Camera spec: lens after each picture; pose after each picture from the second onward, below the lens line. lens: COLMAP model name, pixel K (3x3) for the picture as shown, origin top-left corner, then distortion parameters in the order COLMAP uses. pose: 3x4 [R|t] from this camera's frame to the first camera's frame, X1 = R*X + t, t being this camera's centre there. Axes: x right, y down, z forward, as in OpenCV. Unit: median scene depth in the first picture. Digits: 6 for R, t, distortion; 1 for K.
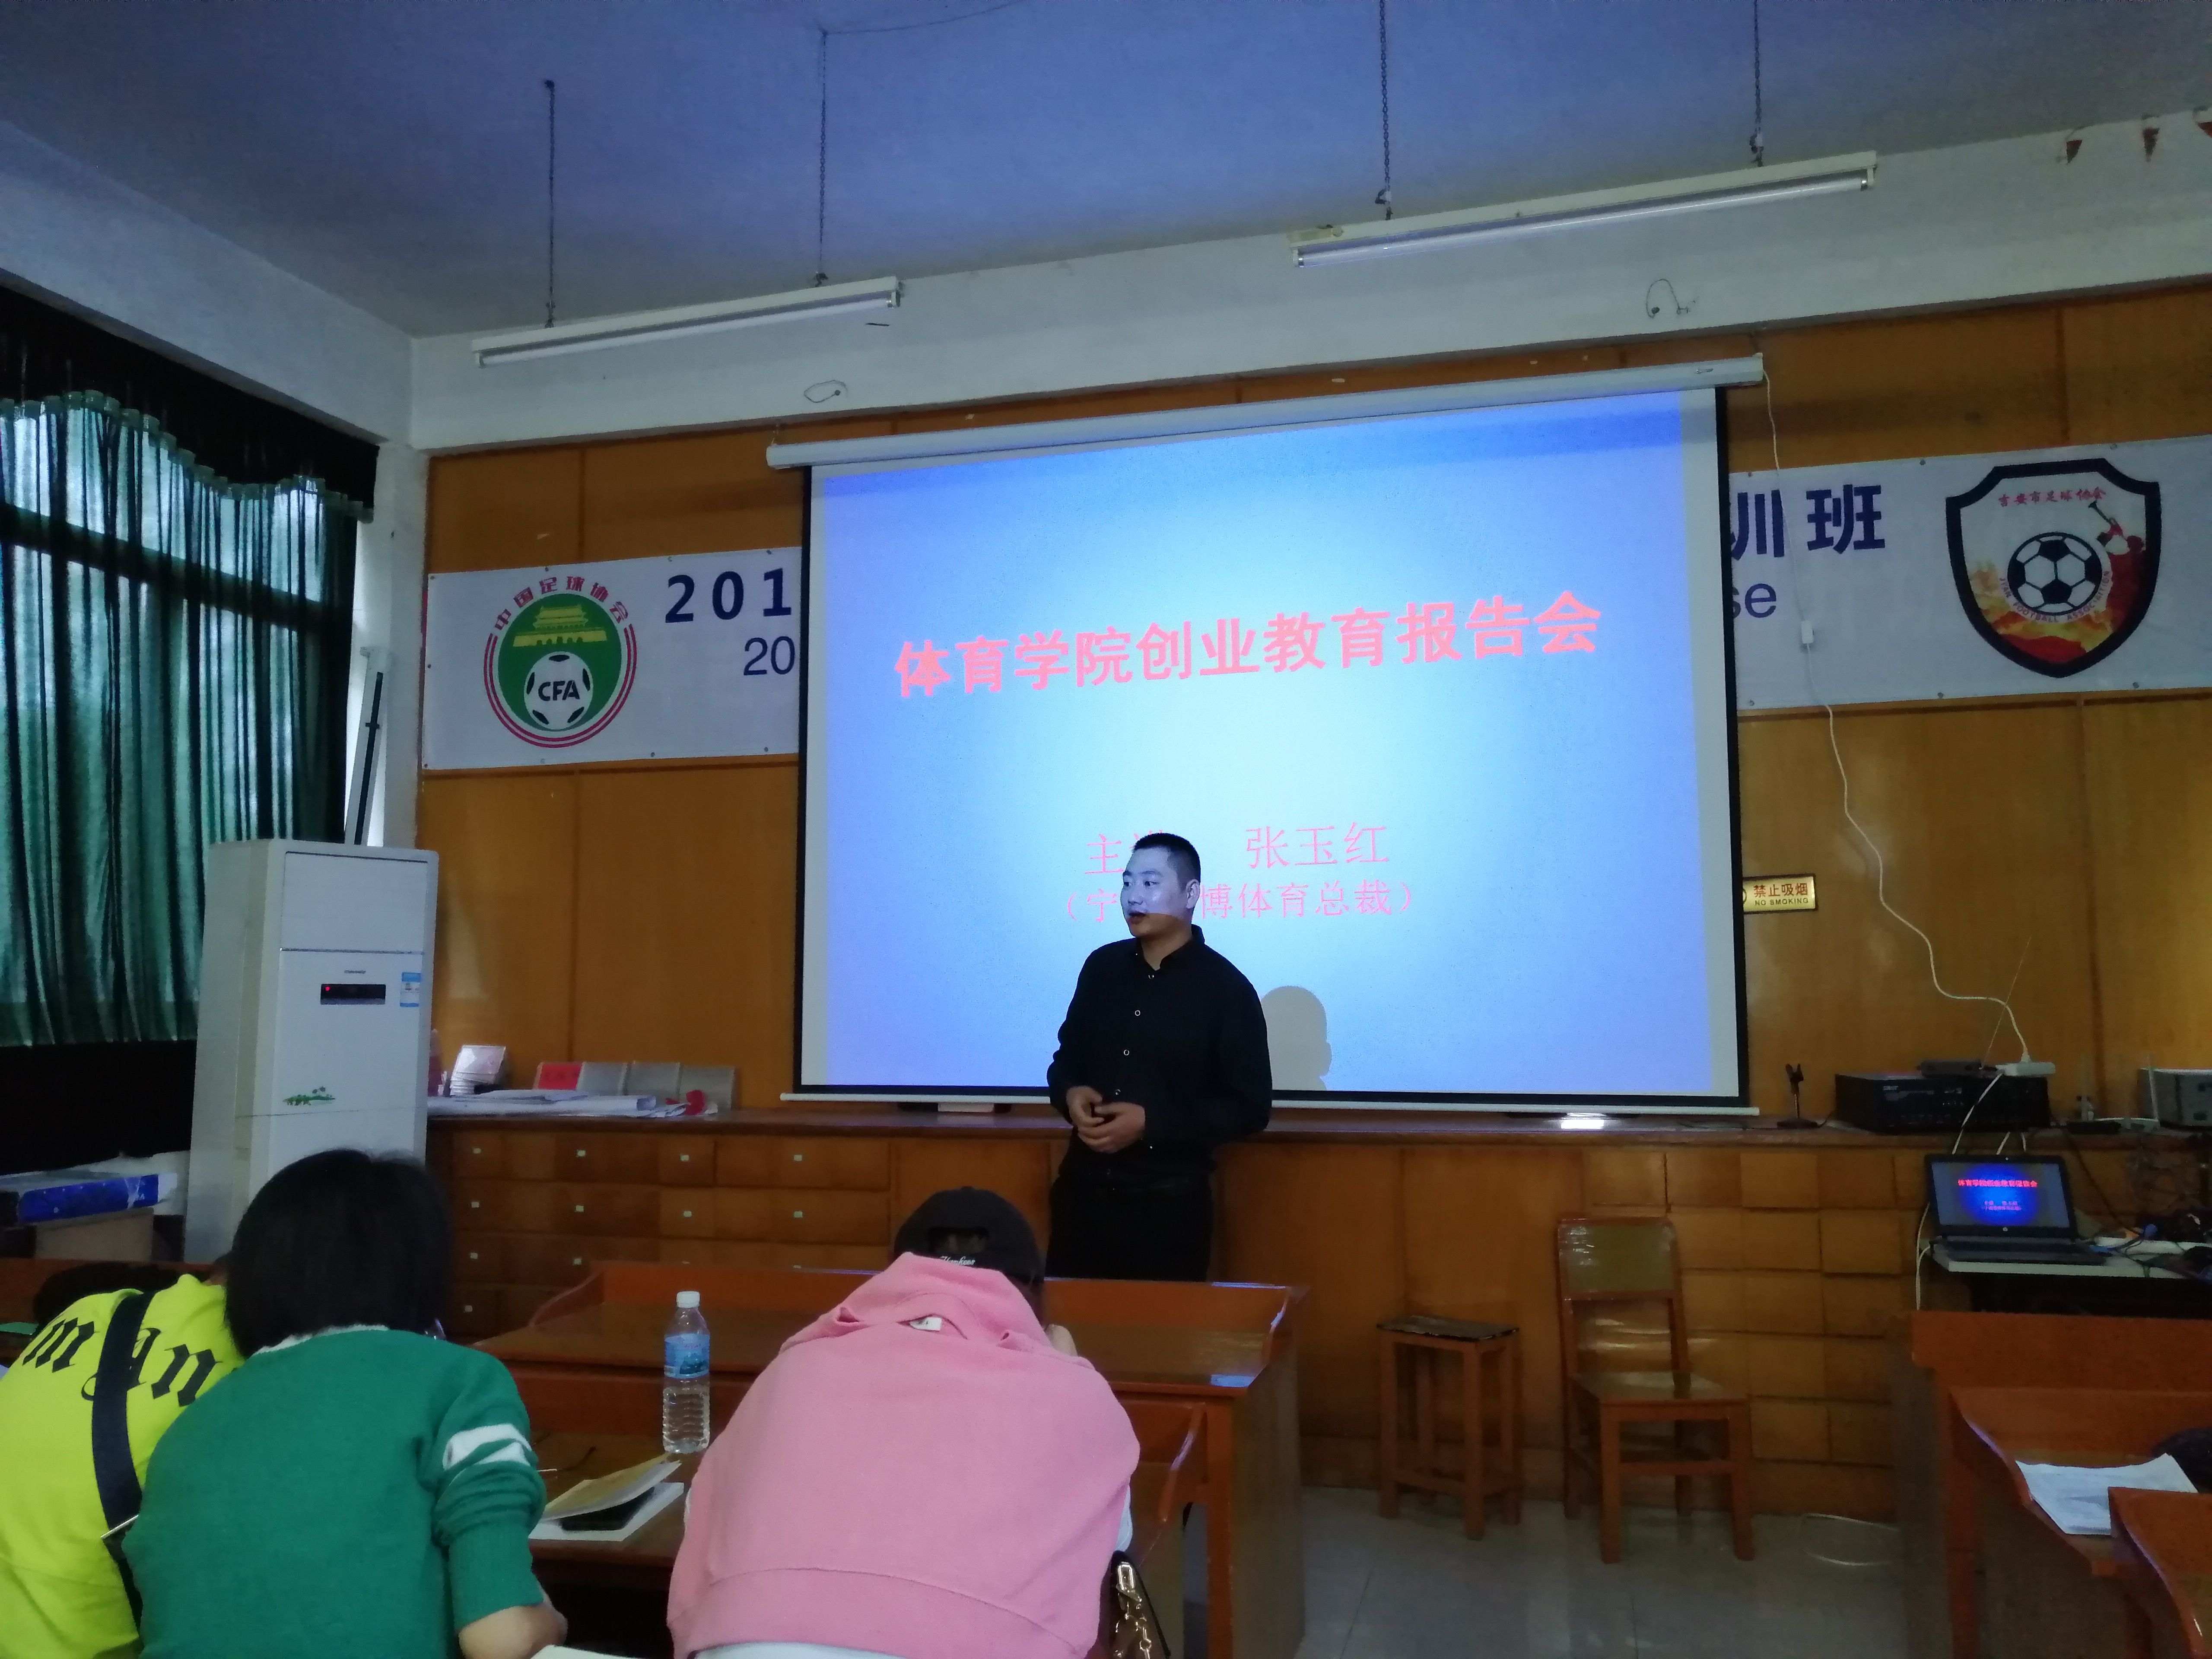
lens RADIAL K [[1703.5, 0, 1137.9], [0, 1703.5, 814.9], [0, 0, 1]] dist [-0.007407, 0.009361]
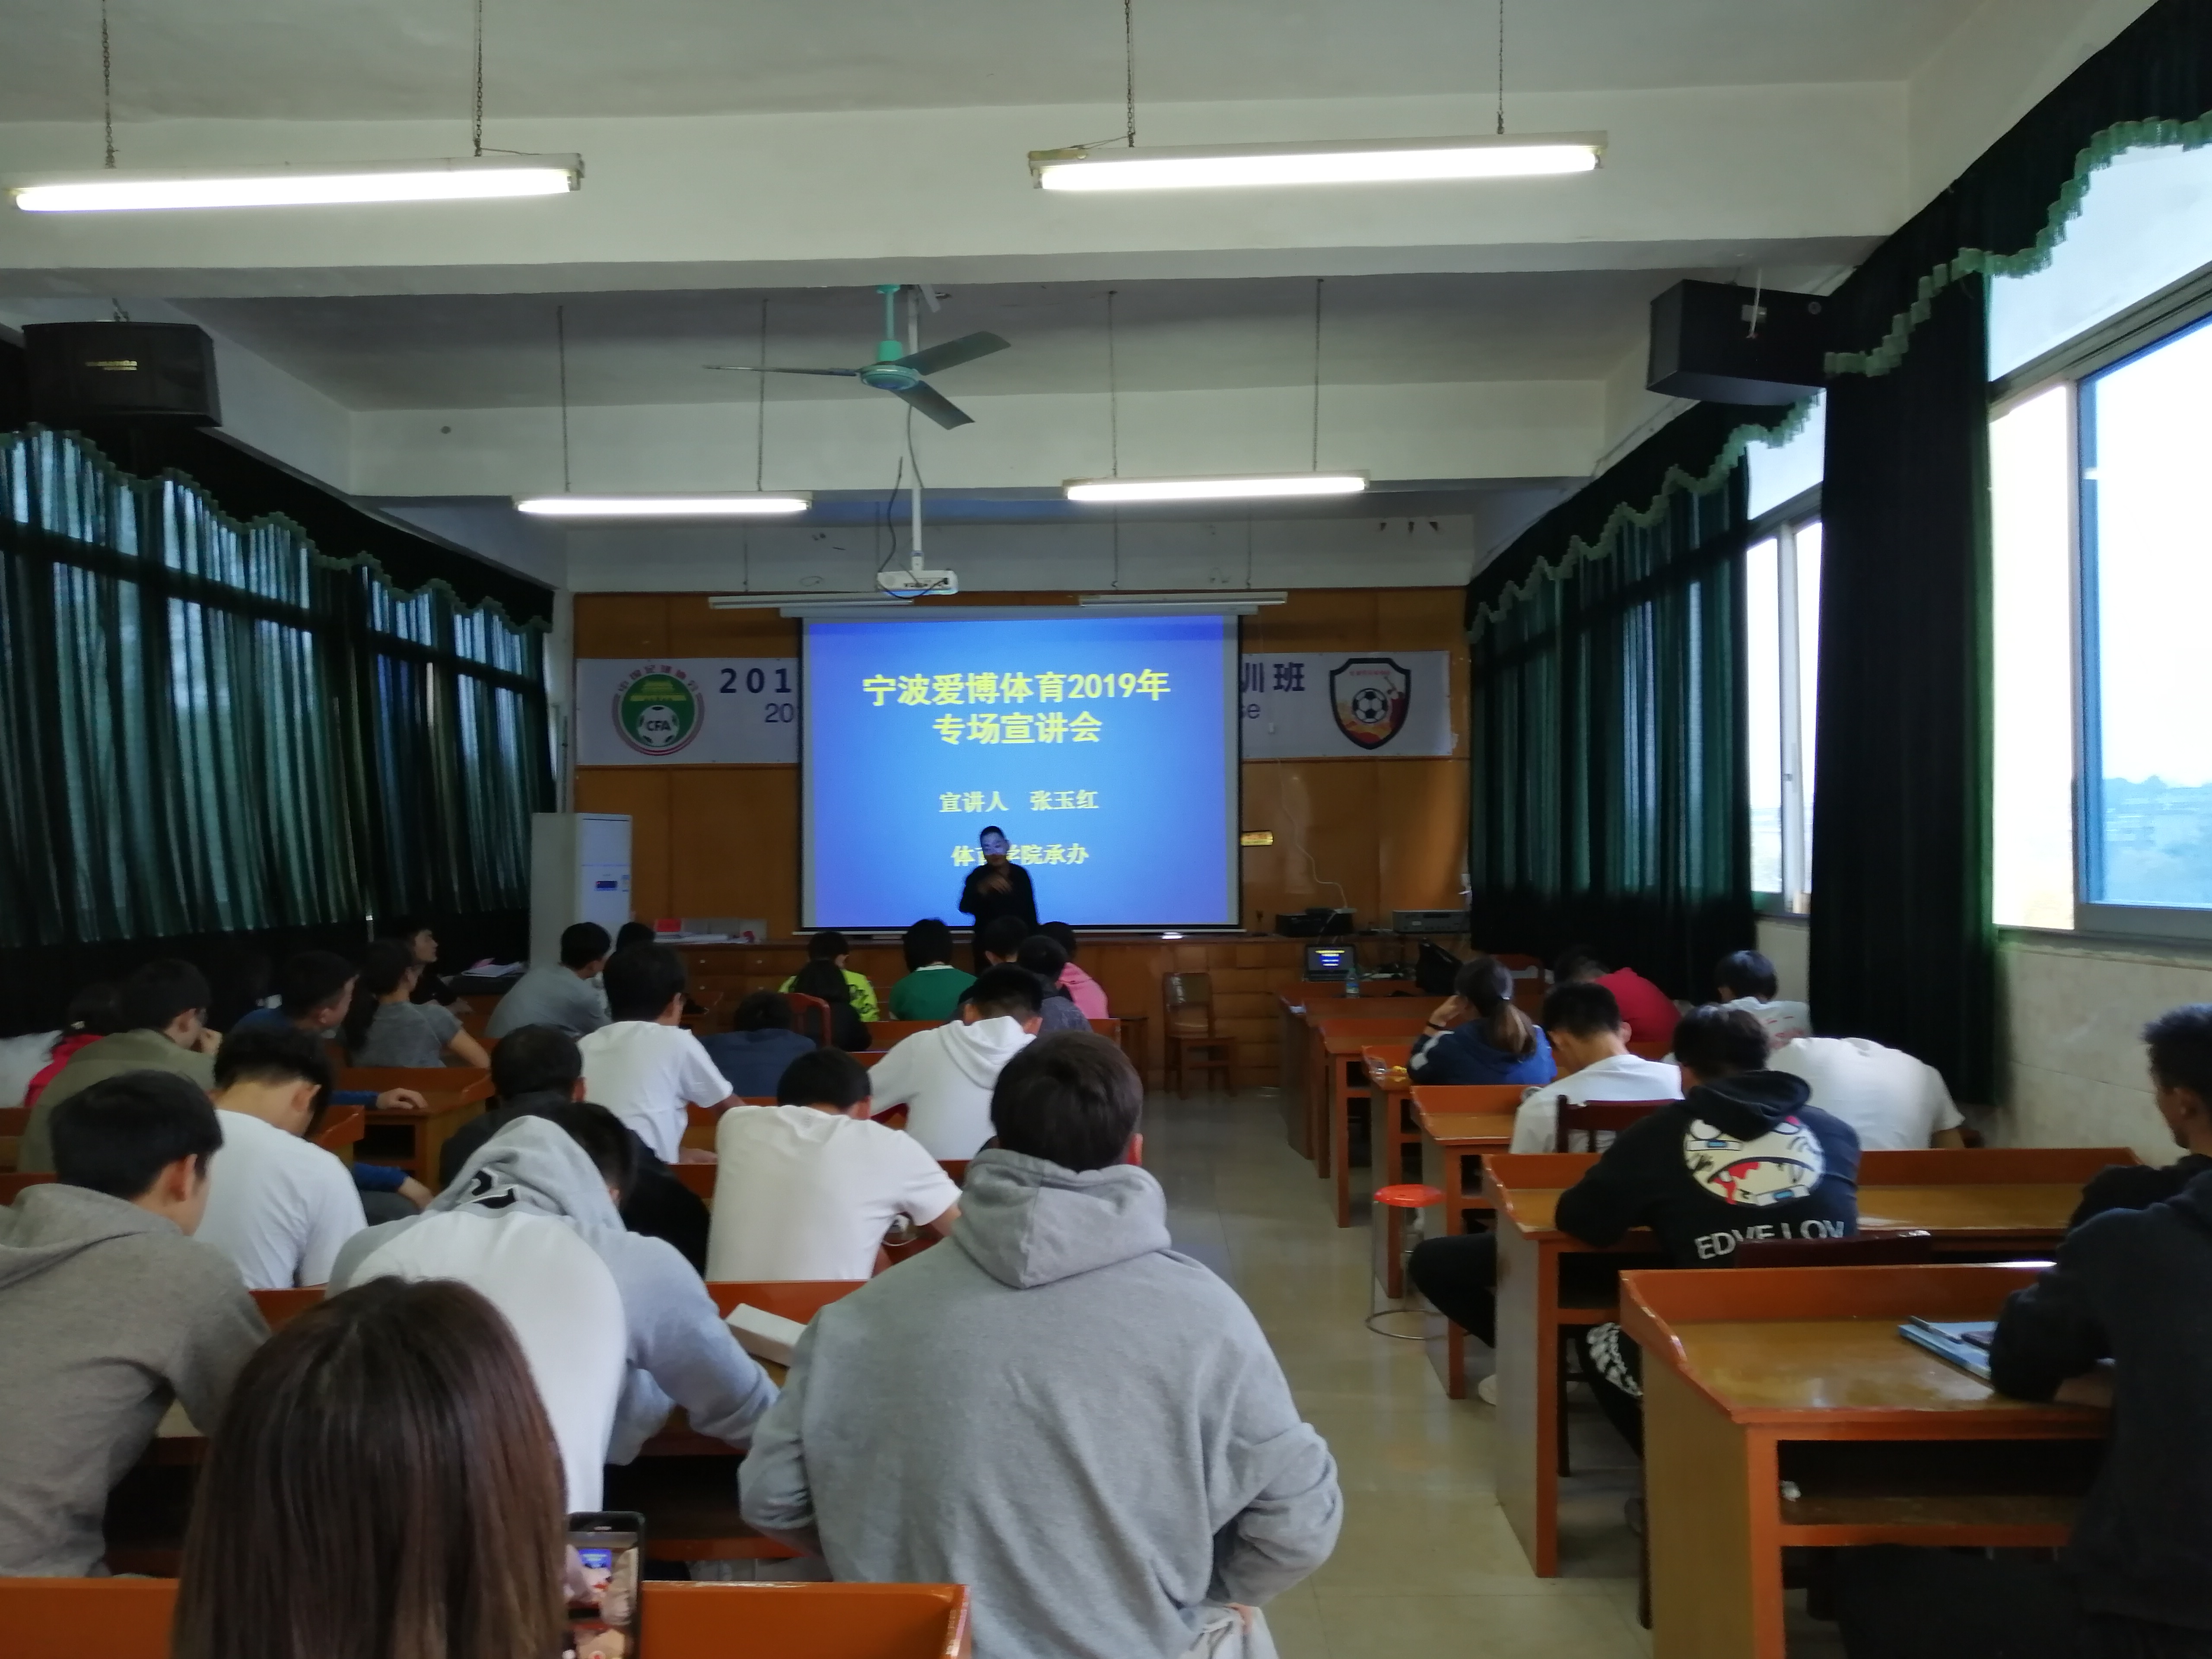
lens RADIAL K [[1741.5, 0, 1112.2], [0, 1741.5, 824.2], [0, 0, 1]] dist [-0.009333, 0.061188]
pose [[0.969405, 0.000835, 0.245467, -0.377115], [-0.020973, 0.996619, 0.079439, -0.148874], [-0.244571, -0.082157, 0.966145, -1.178533]]
